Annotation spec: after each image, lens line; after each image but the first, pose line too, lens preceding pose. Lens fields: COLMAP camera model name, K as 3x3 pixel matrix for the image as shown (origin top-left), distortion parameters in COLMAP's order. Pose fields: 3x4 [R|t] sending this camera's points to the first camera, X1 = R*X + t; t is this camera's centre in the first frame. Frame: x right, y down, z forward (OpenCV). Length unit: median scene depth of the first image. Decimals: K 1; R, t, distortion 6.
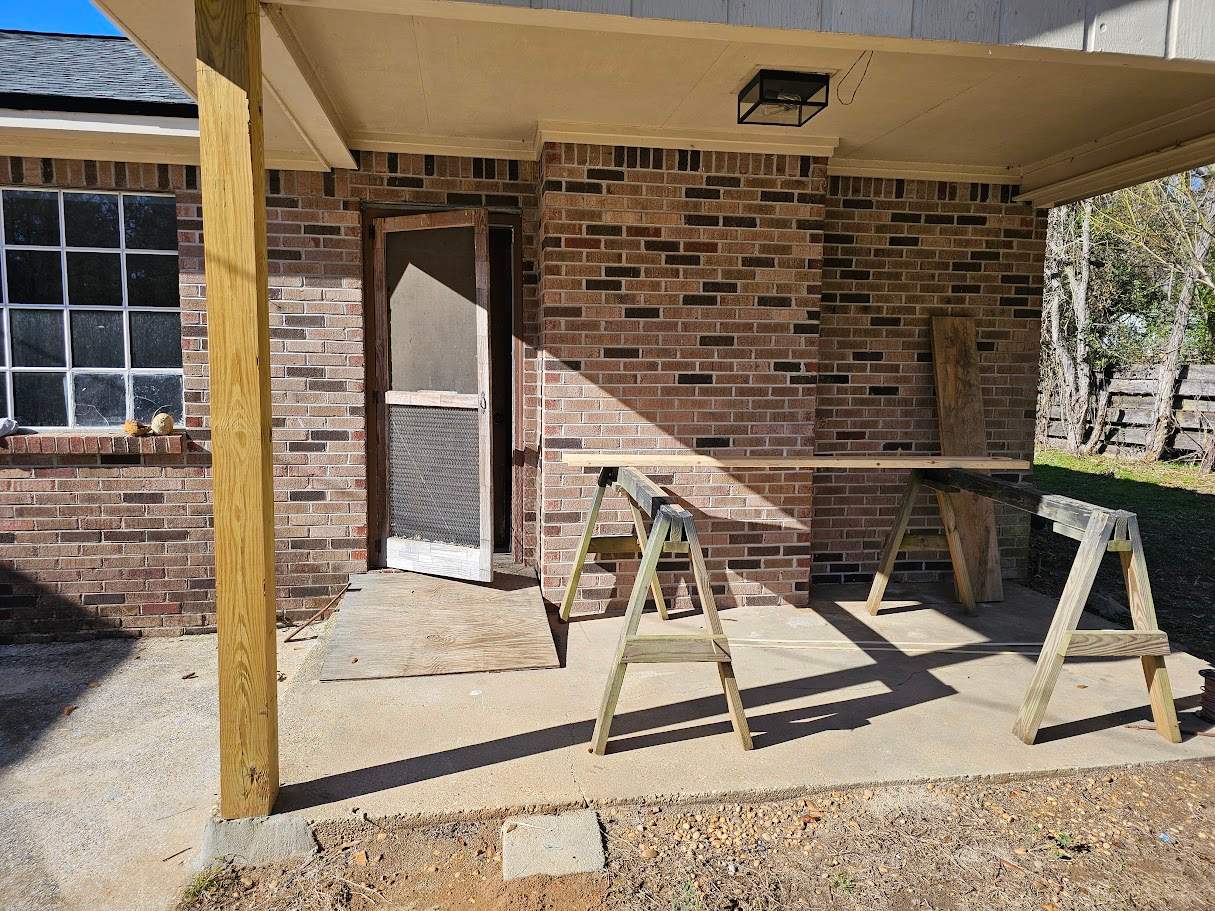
lens RADIAL K [[839.1, 0, 602.3], [0, 839.1, 444.5], [0, 0, 1]] dist [0.065382, -0.065513]
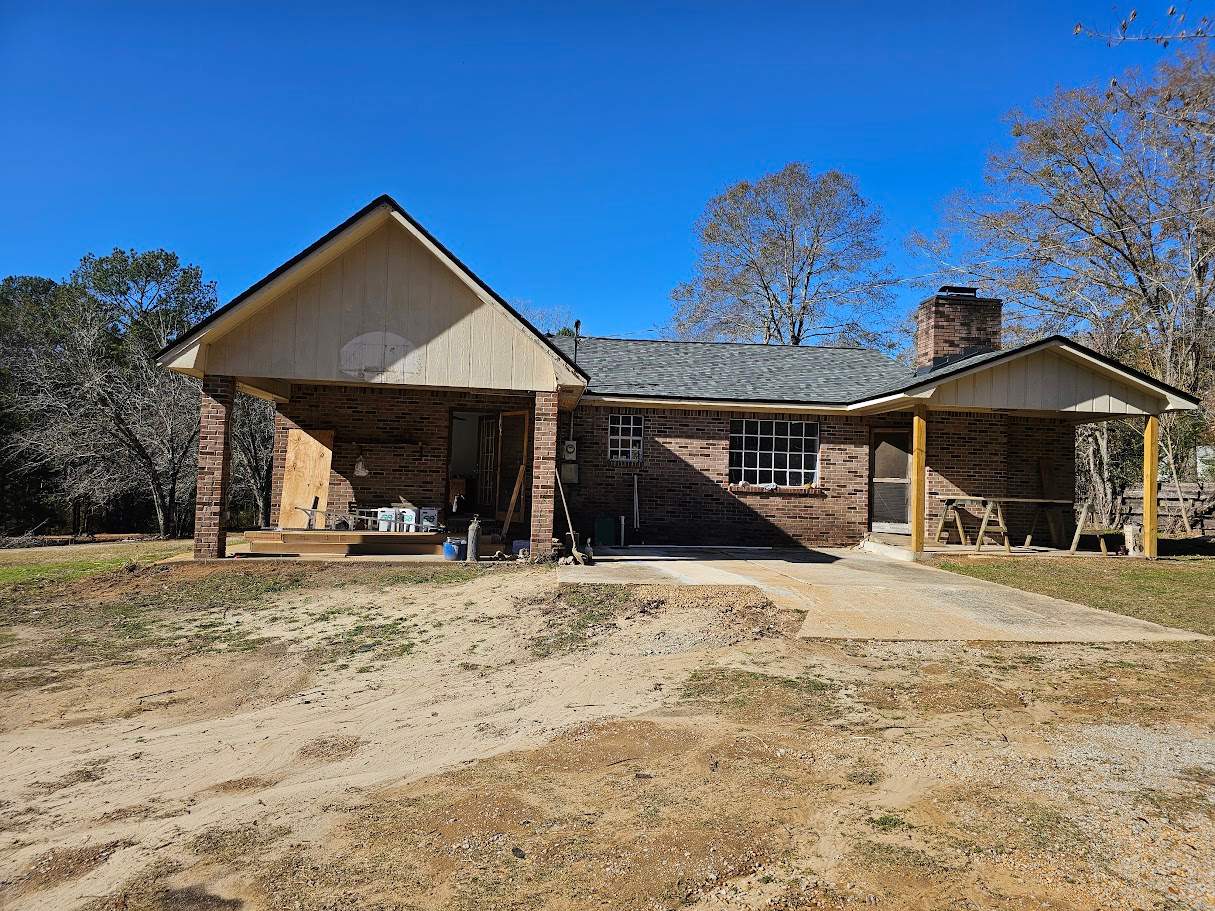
lens RADIAL K [[814.4, 0, 625.8], [0, 814.4, 447.2], [0, 0, 1]] dist [0.078307, -0.081756]
pose [[0.998545, 0.017765, -0.050917, -1.075275], [-0.024825, 0.989619, -0.141559, 0.301518], [0.047874, 0.142617, 0.988620, -2.296341]]
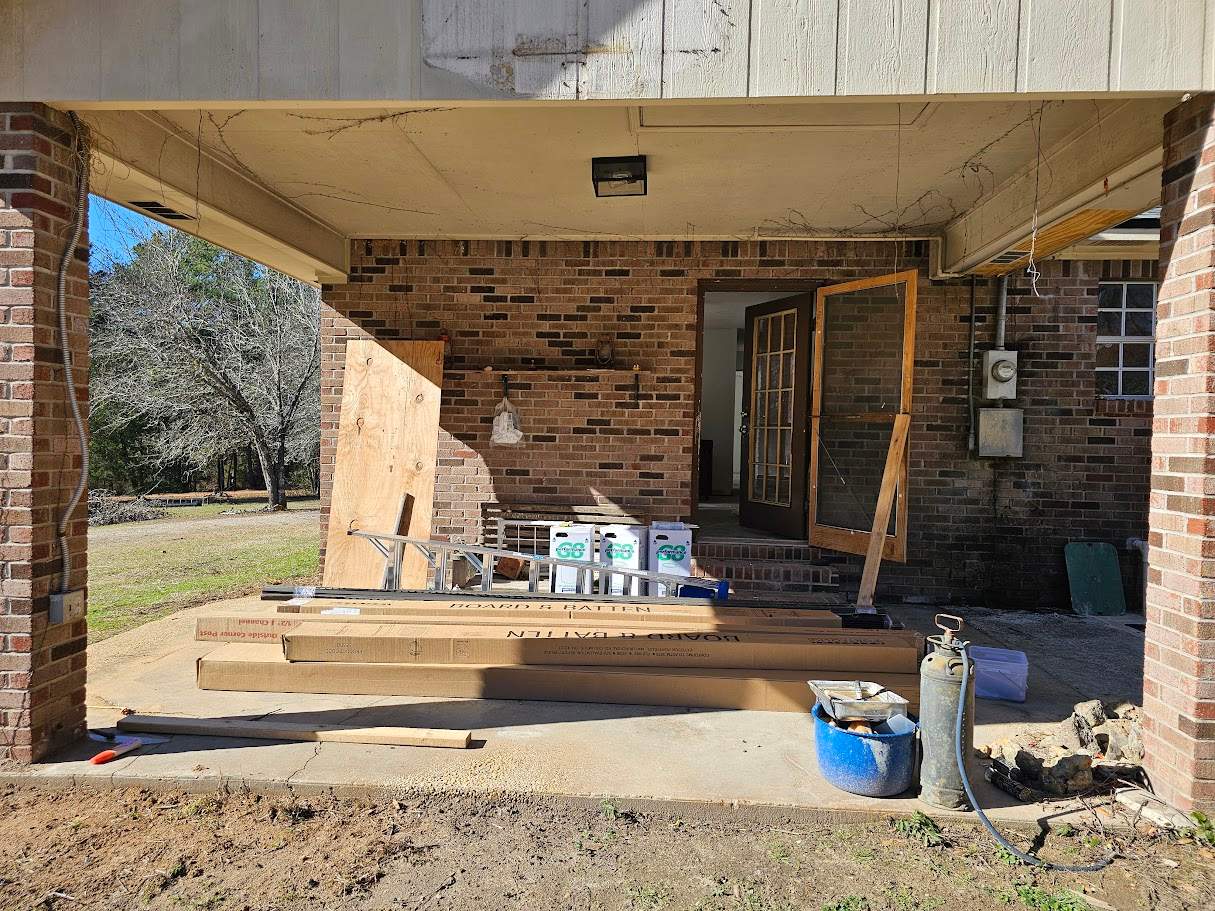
lens RADIAL K [[815.5, 0, 605.5], [0, 815.5, 452.0], [0, 0, 1]] dist [0.075200, -0.082676]
pose [[0.972363, 0.014040, -0.233051, -1.725160], [-0.029884, 0.997464, -0.064595, 0.099247], [0.231553, 0.069775, 0.970317, -0.615613]]
